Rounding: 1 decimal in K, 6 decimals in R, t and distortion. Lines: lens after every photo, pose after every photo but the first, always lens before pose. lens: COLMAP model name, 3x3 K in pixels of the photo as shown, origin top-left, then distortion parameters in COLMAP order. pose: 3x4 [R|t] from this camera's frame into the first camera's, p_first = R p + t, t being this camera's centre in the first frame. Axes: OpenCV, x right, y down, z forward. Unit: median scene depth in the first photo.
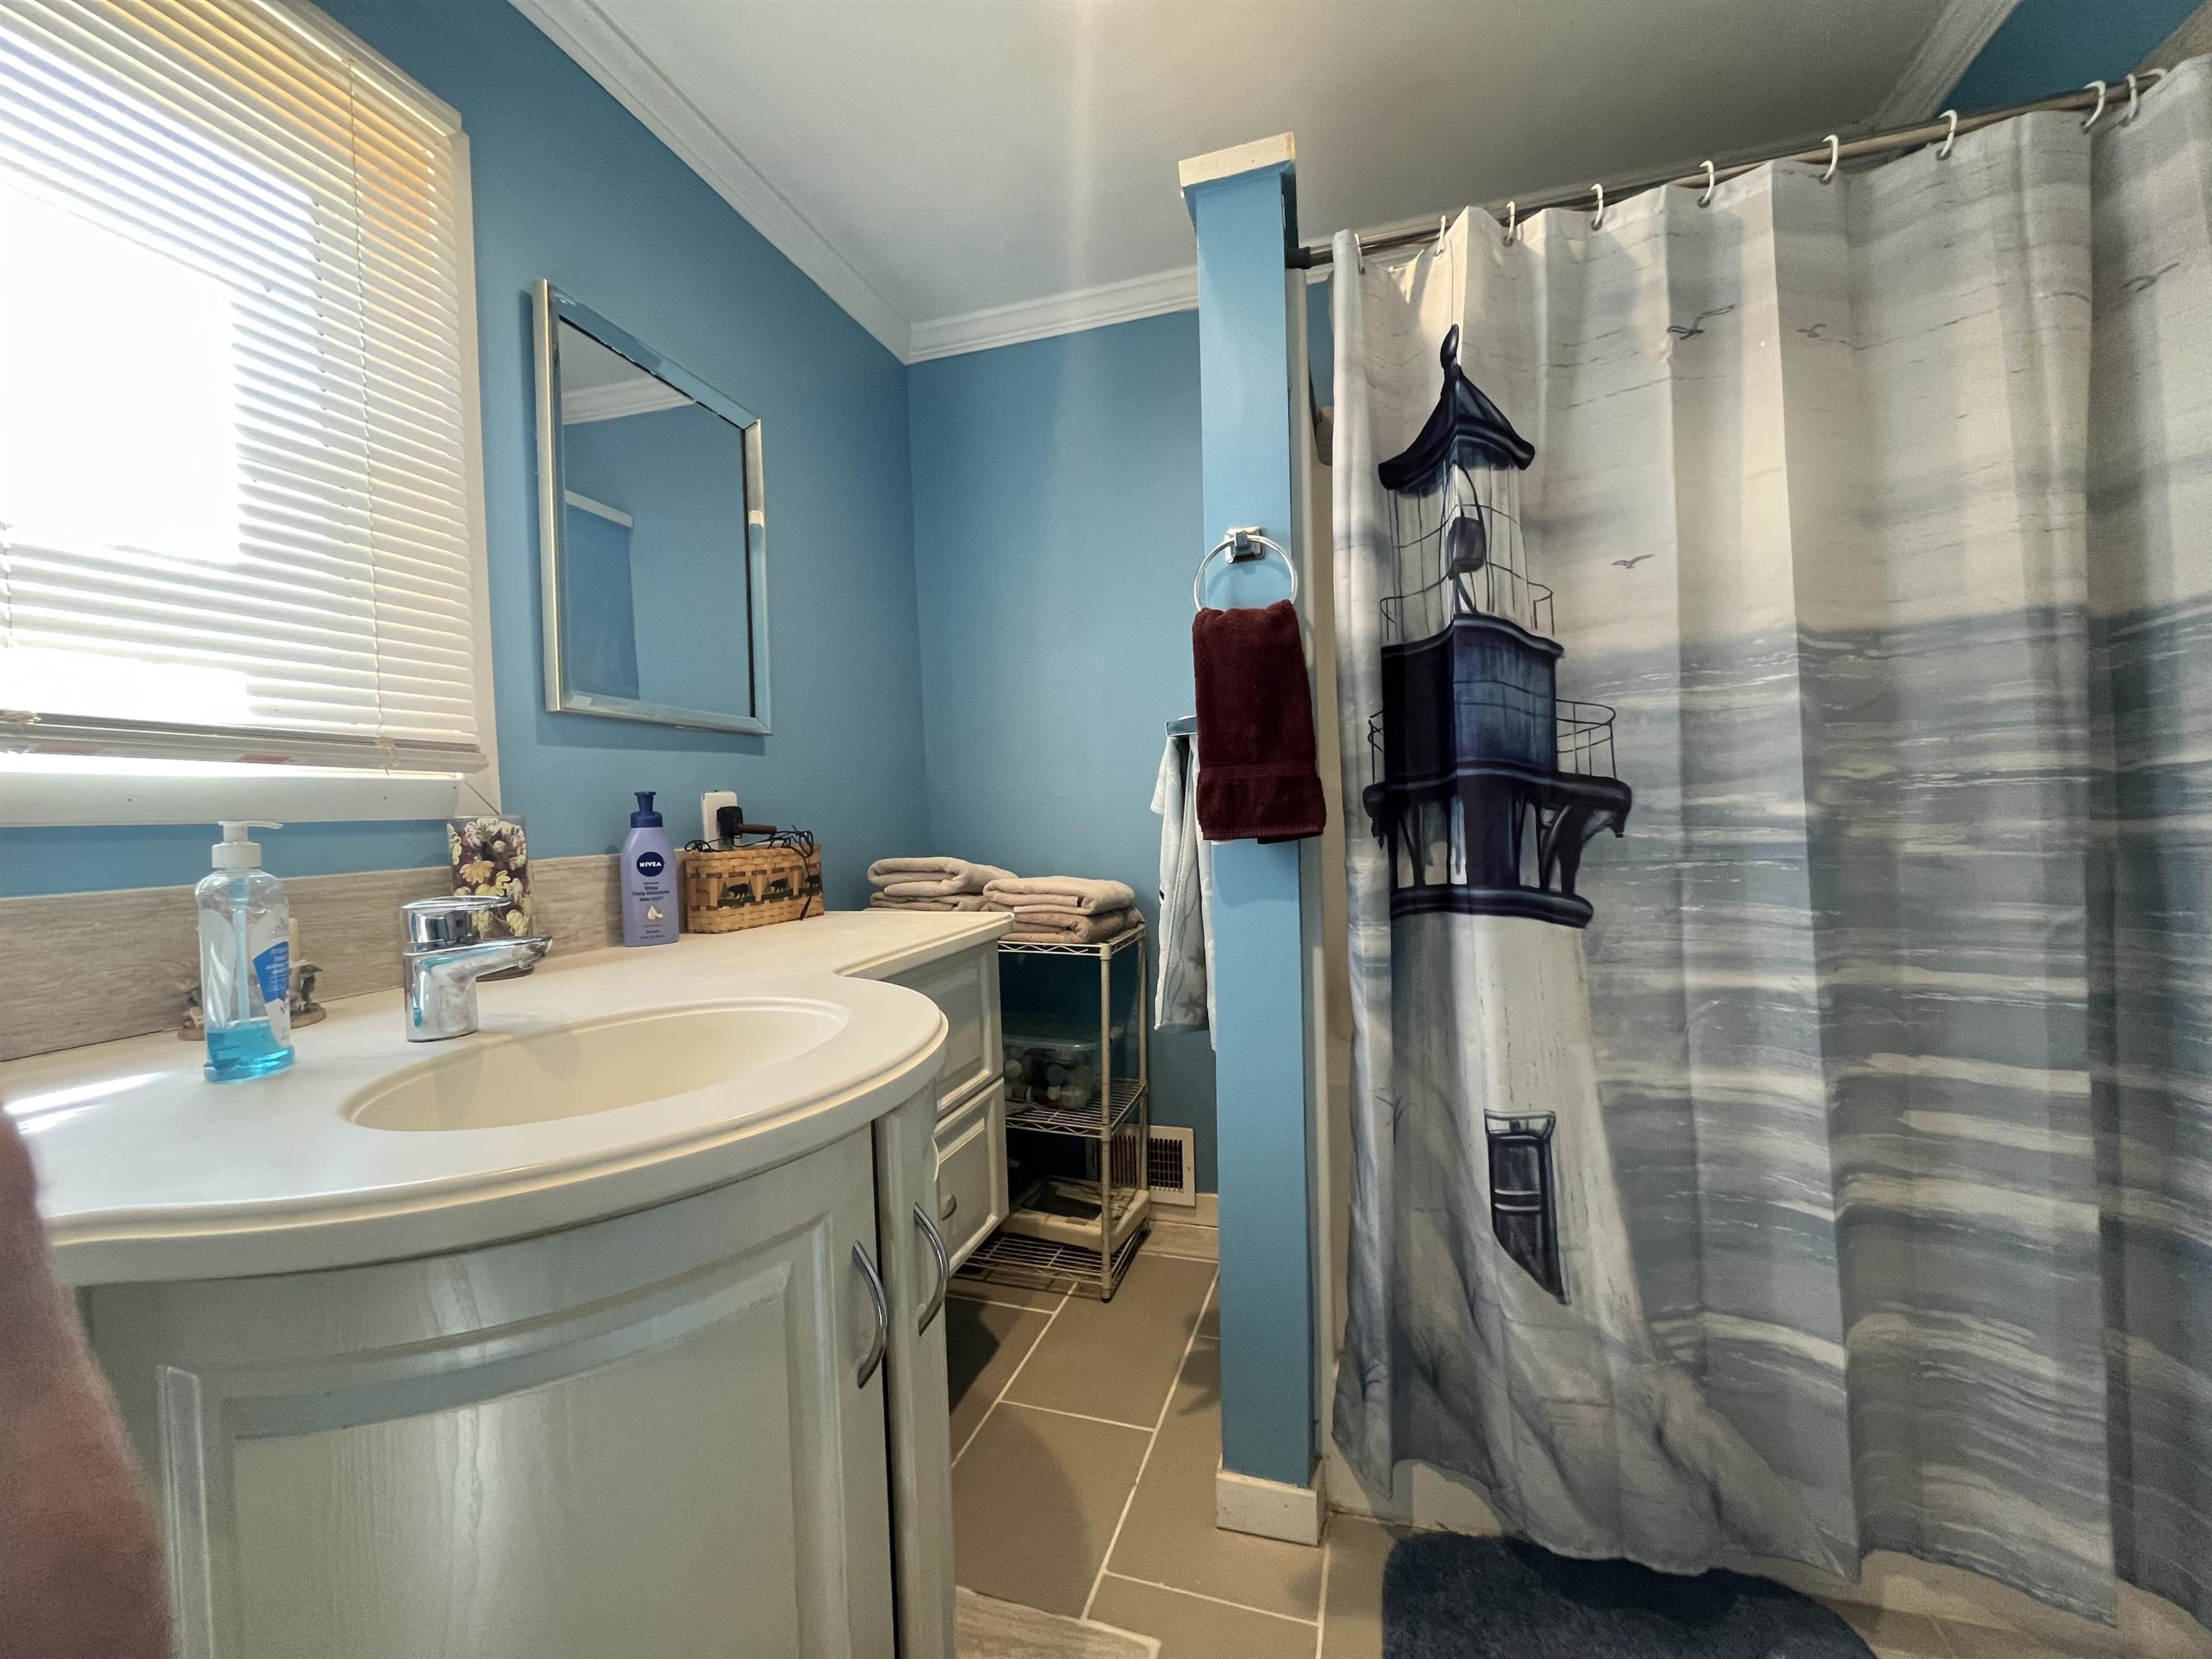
lens RADIAL K [[894.2, 0, 1107.0], [0, 894.2, 826.4], [0, 0, 1]] dist [0.000529, 0.000580]
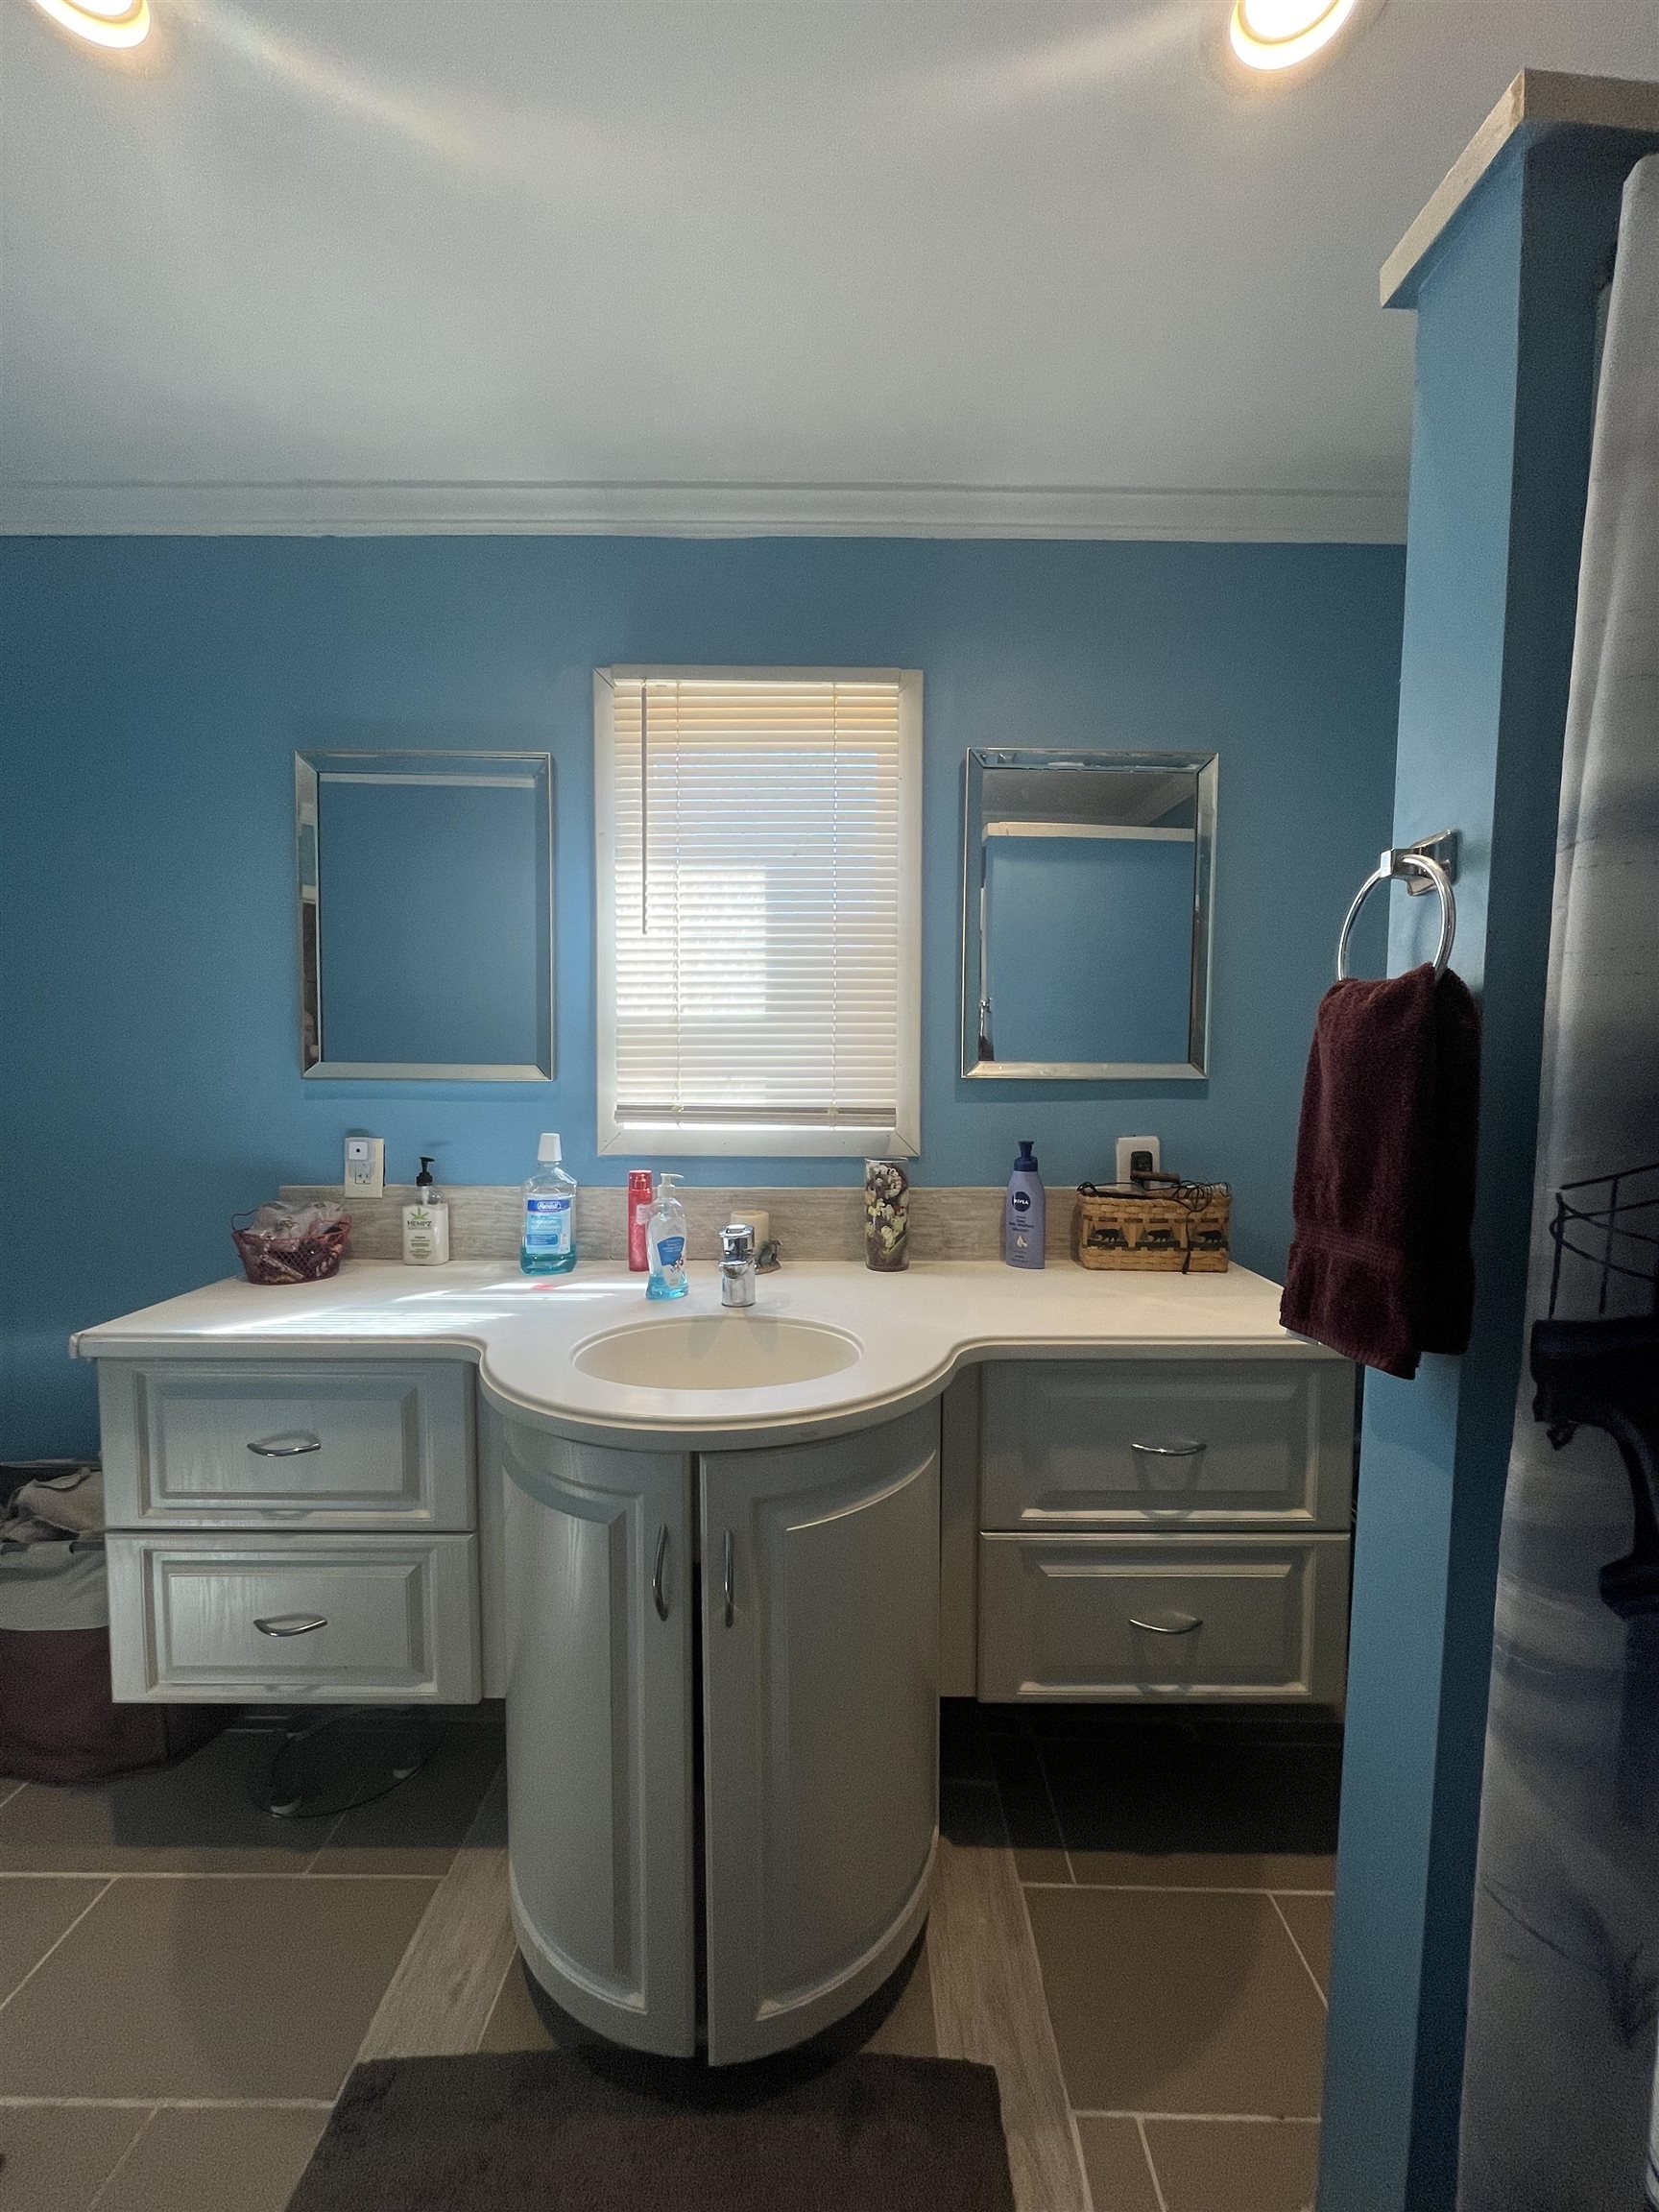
lens RADIAL K [[894.2, 0, 838.1], [0, 894.2, 1115.7], [0, 0, 1]] dist [0.000529, 0.000580]
pose [[0.297796, 0.086263, -0.950724, 0.560202], [-0.029920, 0.996263, 0.081023, -0.164857], [0.954161, 0.004317, 0.299264, 0.398420]]
